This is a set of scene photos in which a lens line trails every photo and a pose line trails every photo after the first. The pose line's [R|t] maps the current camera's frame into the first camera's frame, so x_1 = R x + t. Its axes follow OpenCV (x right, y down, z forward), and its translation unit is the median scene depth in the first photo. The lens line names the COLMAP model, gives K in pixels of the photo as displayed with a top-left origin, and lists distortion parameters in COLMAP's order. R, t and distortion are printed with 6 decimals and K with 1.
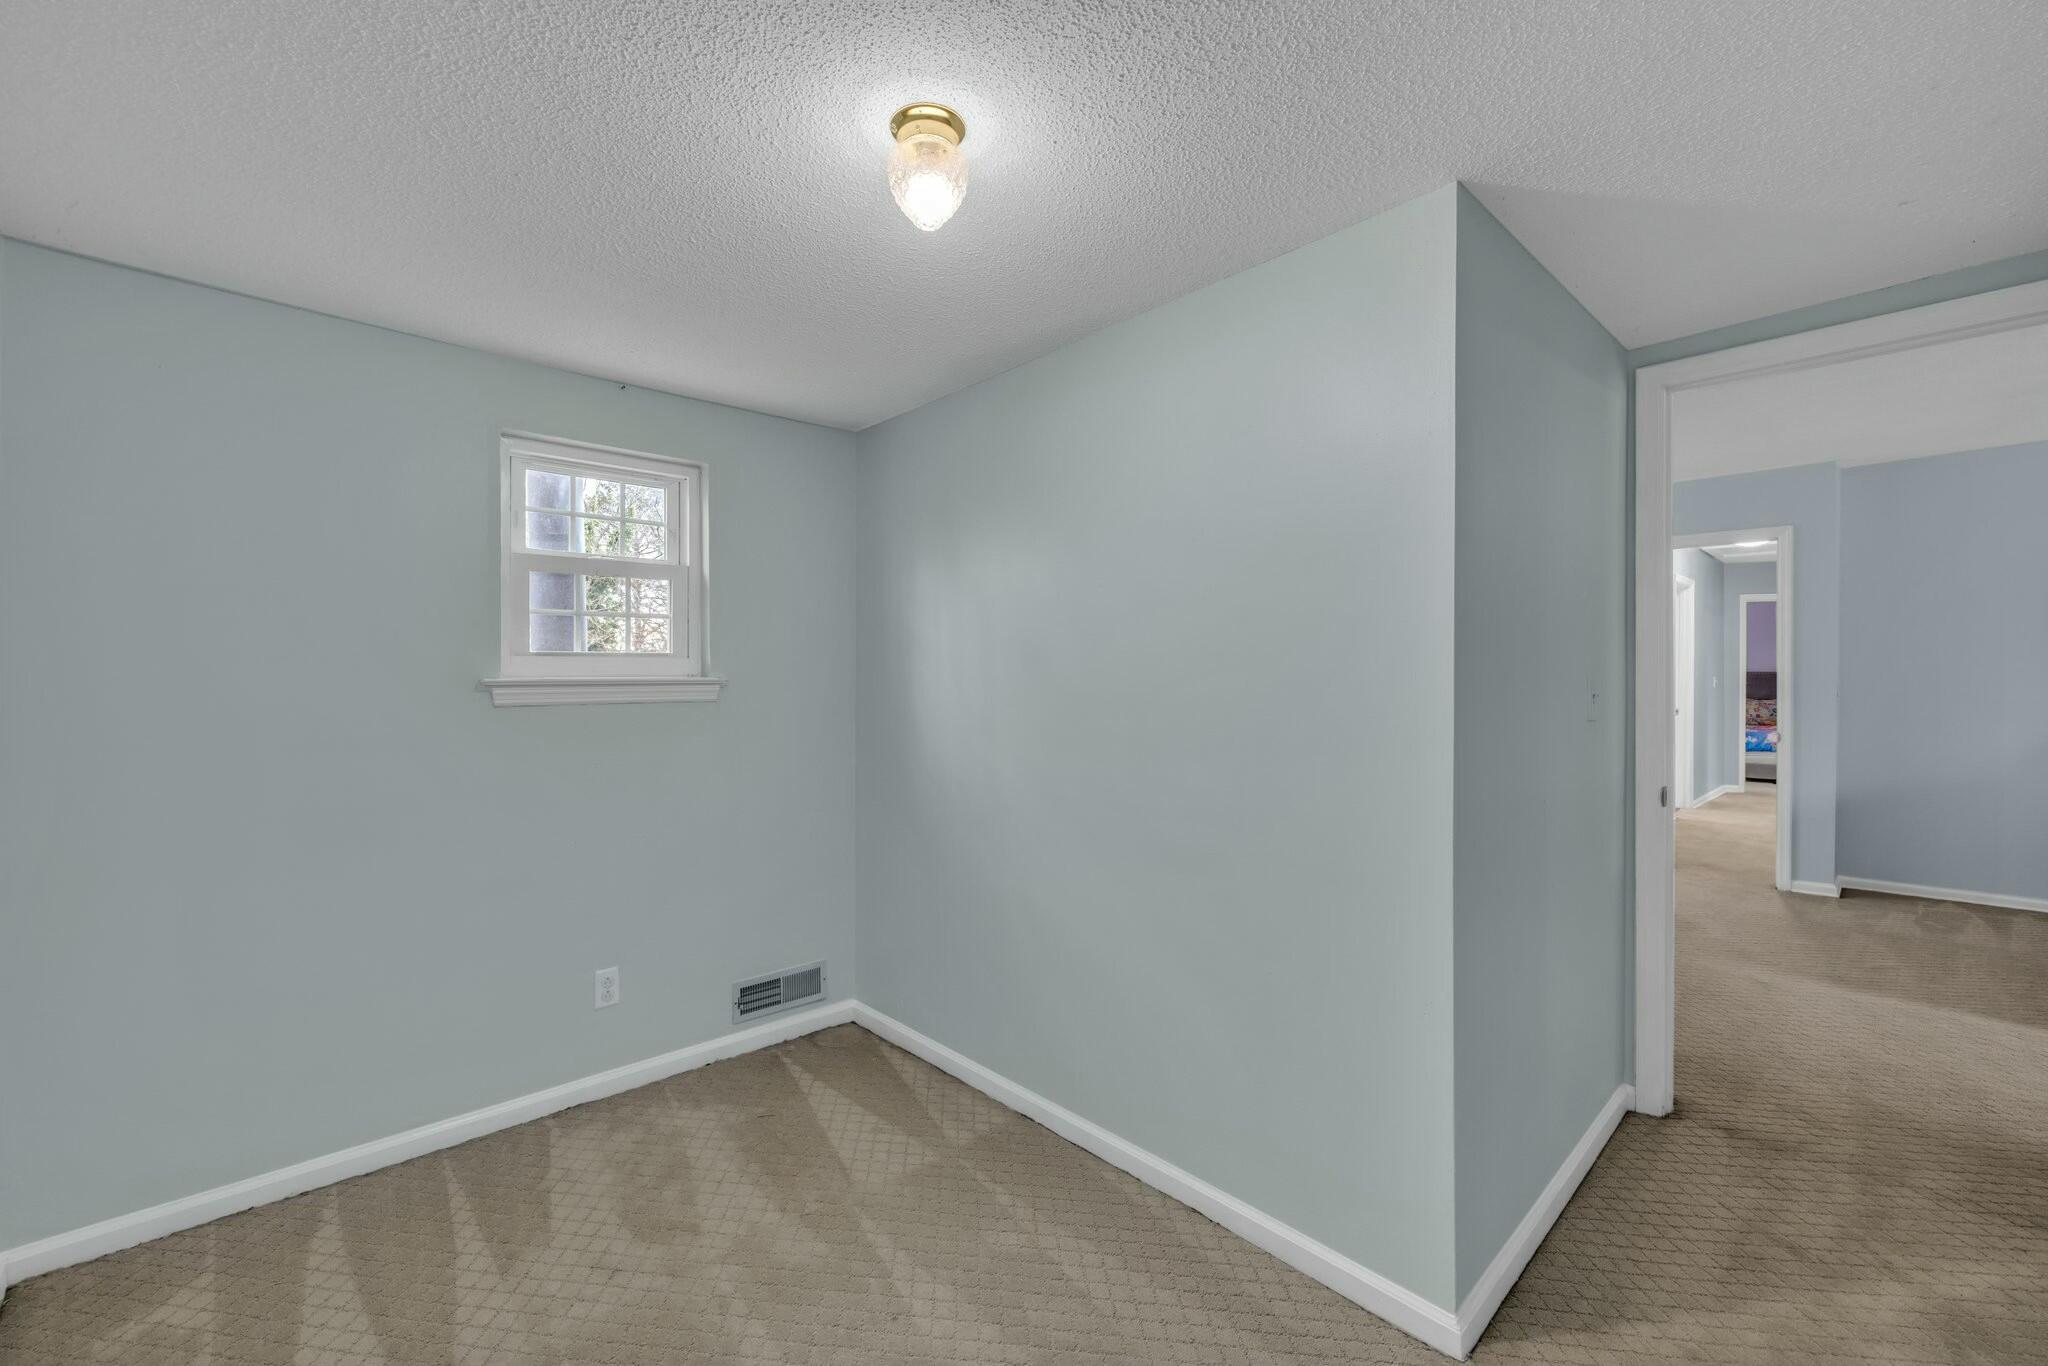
lens RADIAL K [[878.9, 0, 1010.4], [0, 878.9, 679.4], [0, 0, 1]] dist [0.001573, -0.001790]
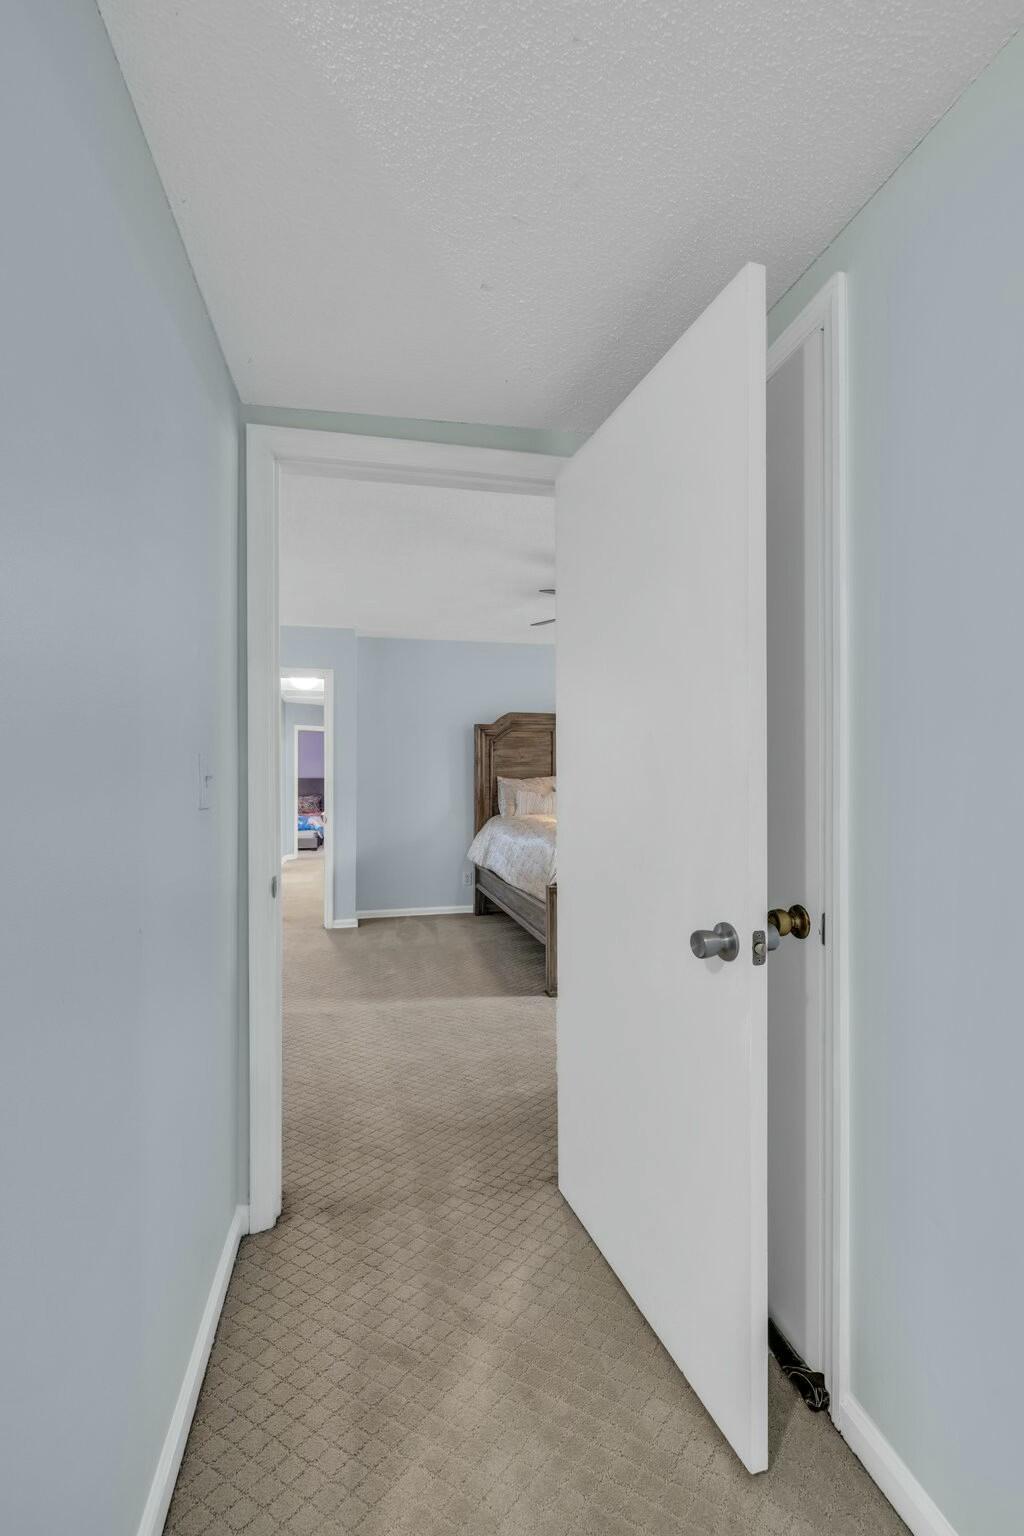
lens RADIAL K [[659.2, 0, 504.2], [0, 659.2, 774.6], [0, 0, 1]] dist [0.001573, -0.001790]
pose [[0.529105, 0.006790, 0.848529, 0.262810], [0.010551, 0.999838, -0.014580, 0.024072], [-0.848491, 0.016668, 0.528947, 0.400014]]
